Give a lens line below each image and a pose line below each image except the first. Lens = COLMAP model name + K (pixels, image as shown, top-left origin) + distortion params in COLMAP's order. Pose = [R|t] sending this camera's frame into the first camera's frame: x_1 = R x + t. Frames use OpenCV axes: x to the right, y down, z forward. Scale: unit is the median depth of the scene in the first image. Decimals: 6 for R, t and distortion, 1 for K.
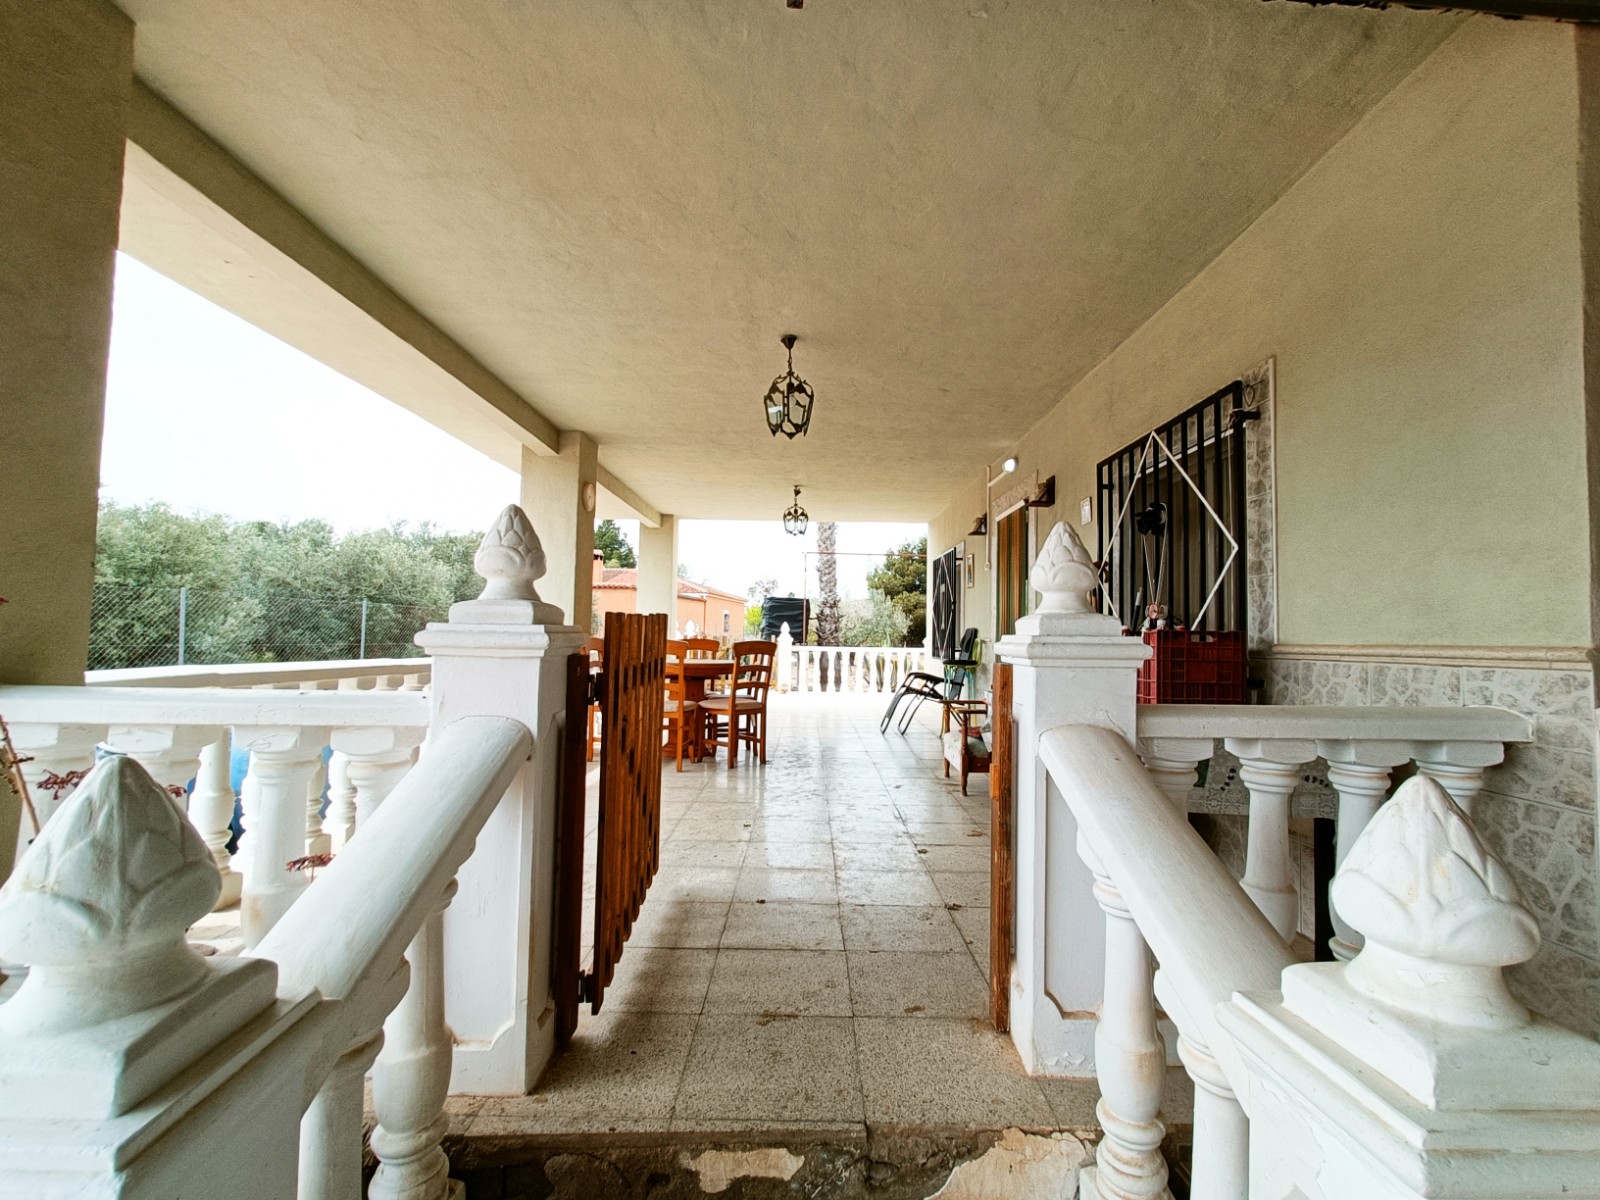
lens RADIAL K [[712.9, 0, 798.0], [0, 712.9, 601.8], [0, 0, 1]] dist [0.006372, -0.004530]
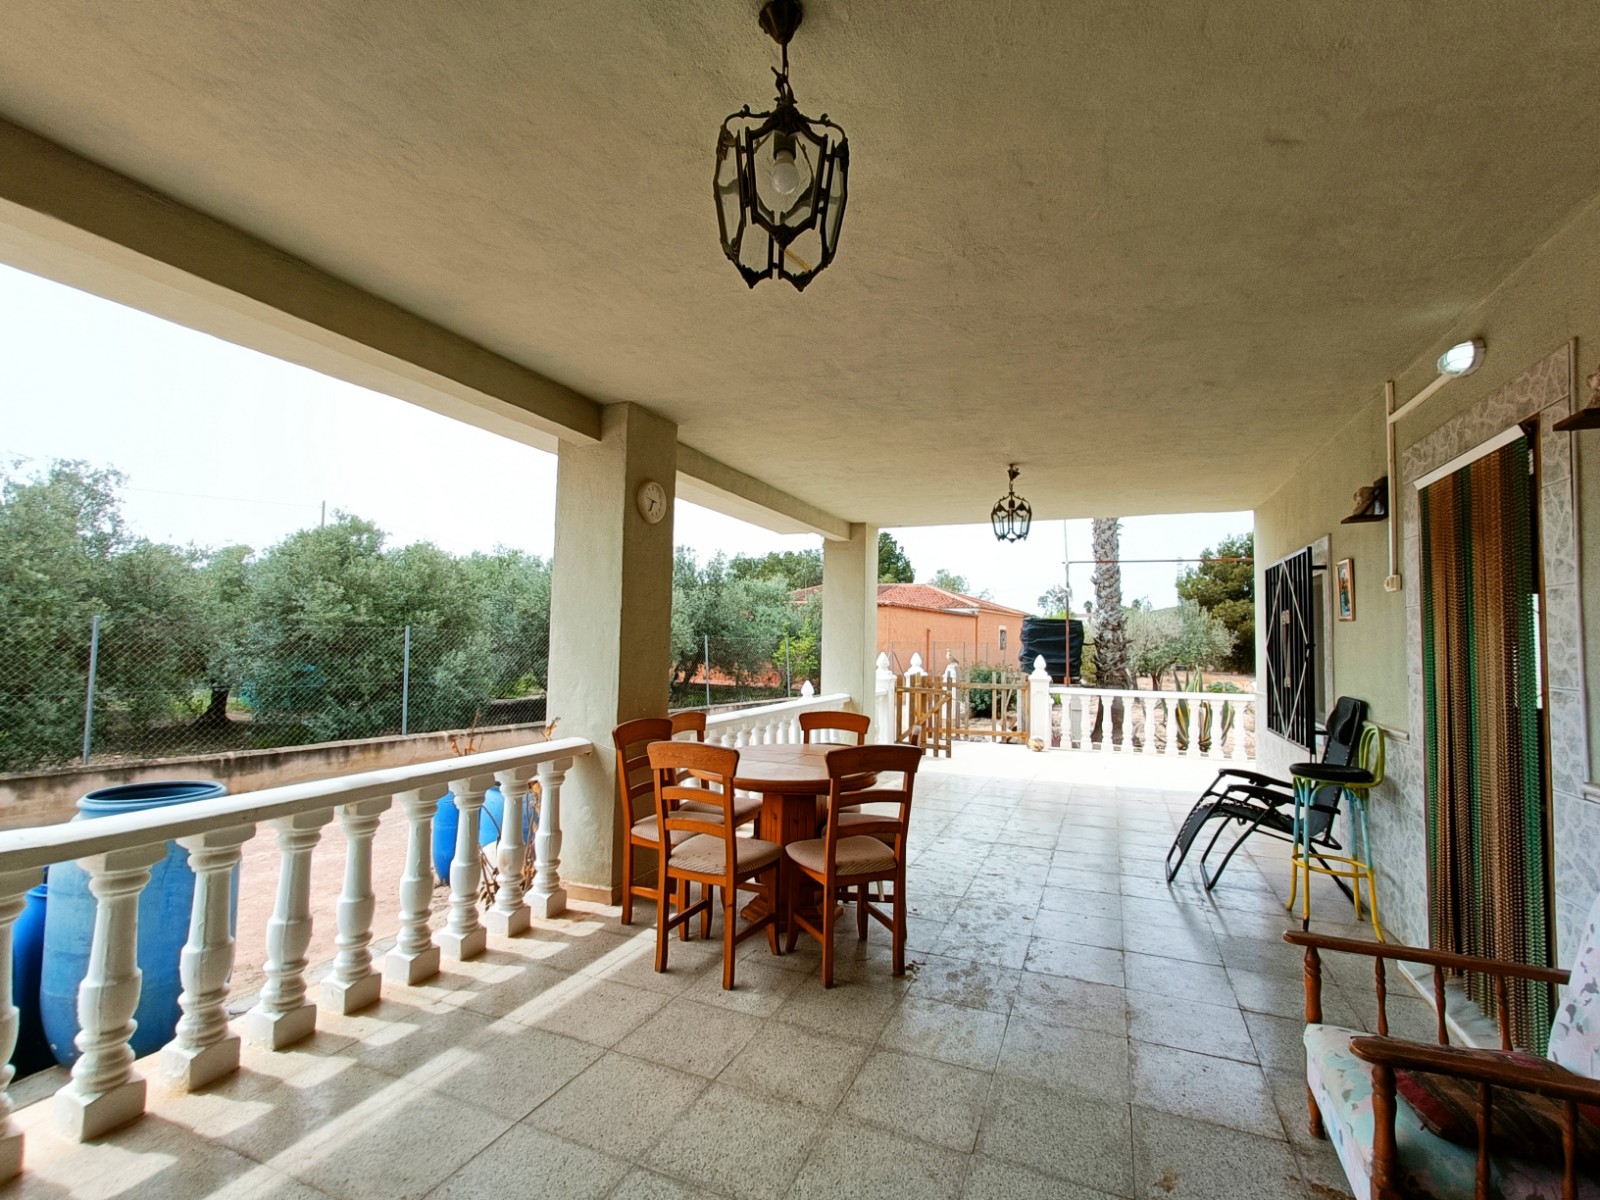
lens RADIAL K [[712.9, 0, 805.6], [0, 712.9, 604.8], [0, 0, 1]] dist [0.006372, -0.004530]
pose [[0.925806, -0.022256, -0.377344, 0.060752], [0.017560, 0.999720, -0.015879, -0.027287], [0.377591, 0.008075, 0.925937, 0.312044]]
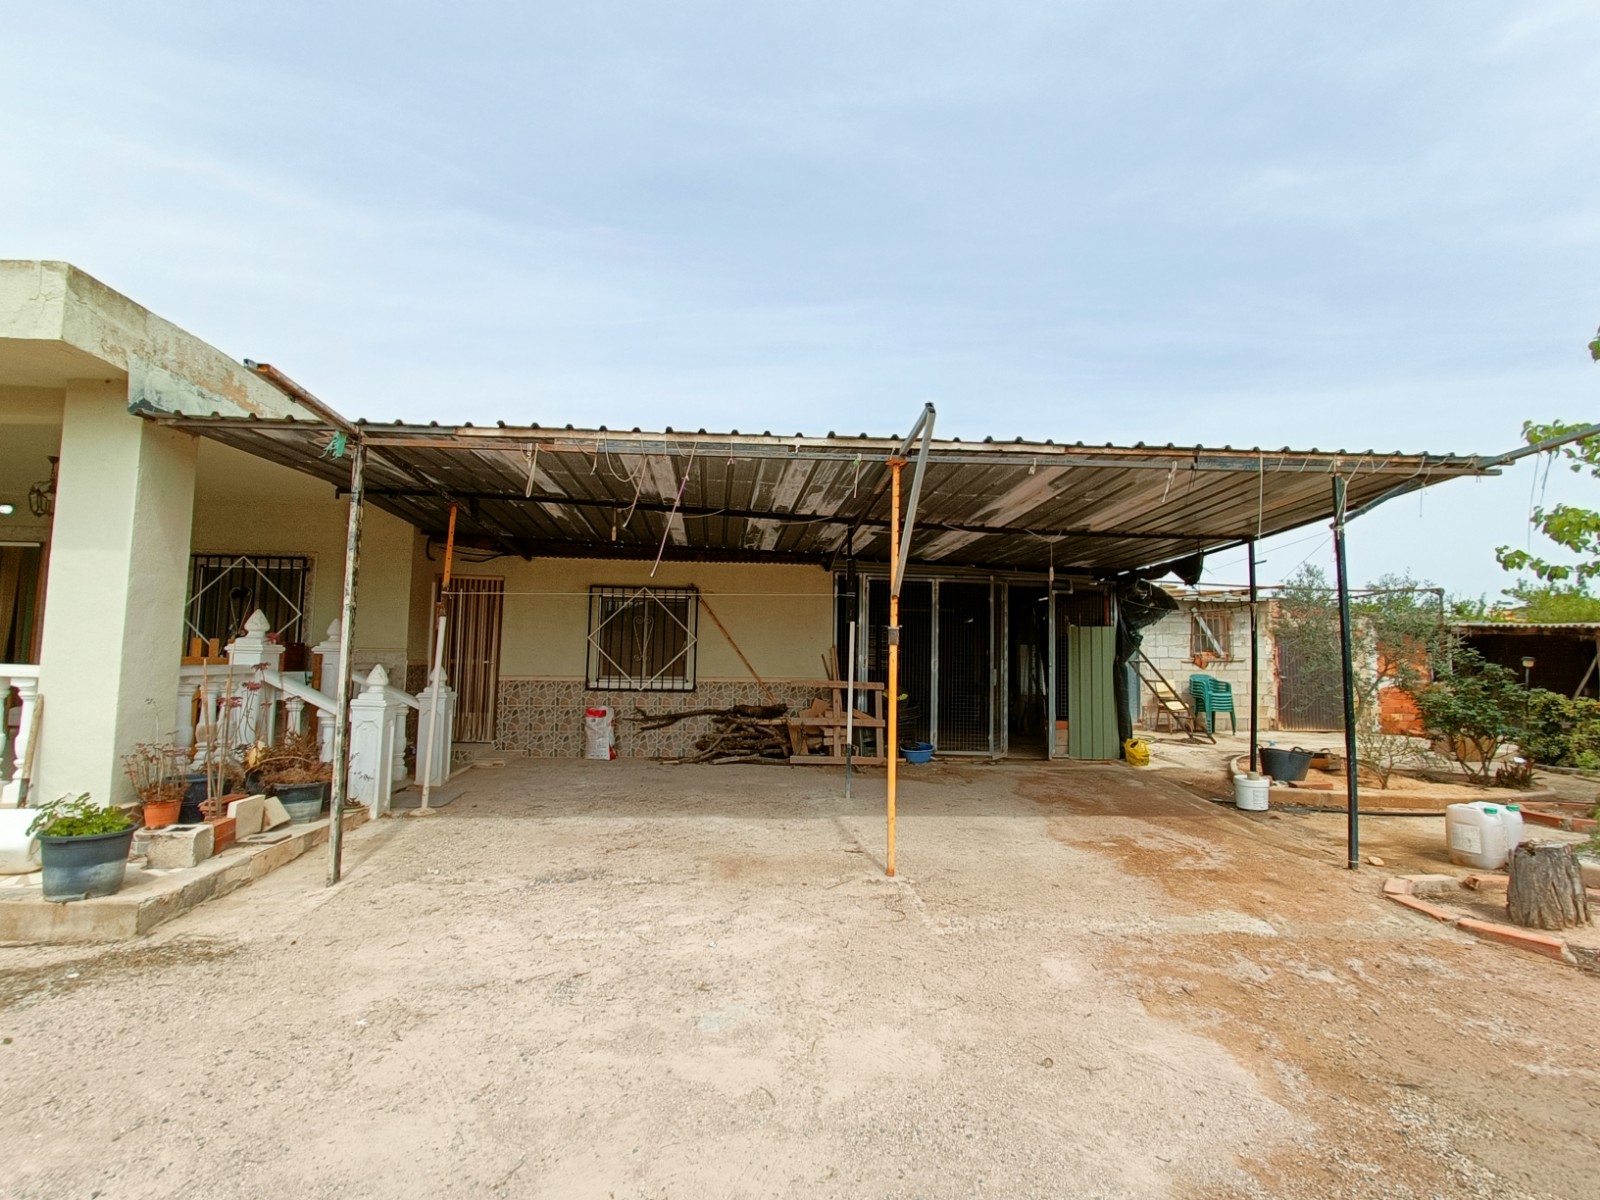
lens RADIAL K [[758.8, 0, 800.9], [0, 758.8, 599.6], [0, 0, 1]] dist [0.002772, -0.002484]
pose [[-0.049793, 0.066554, 0.996540, -0.800213], [-0.062944, 0.995585, -0.069635, -0.014623], [-0.996774, -0.066194, -0.045384, -0.273384]]
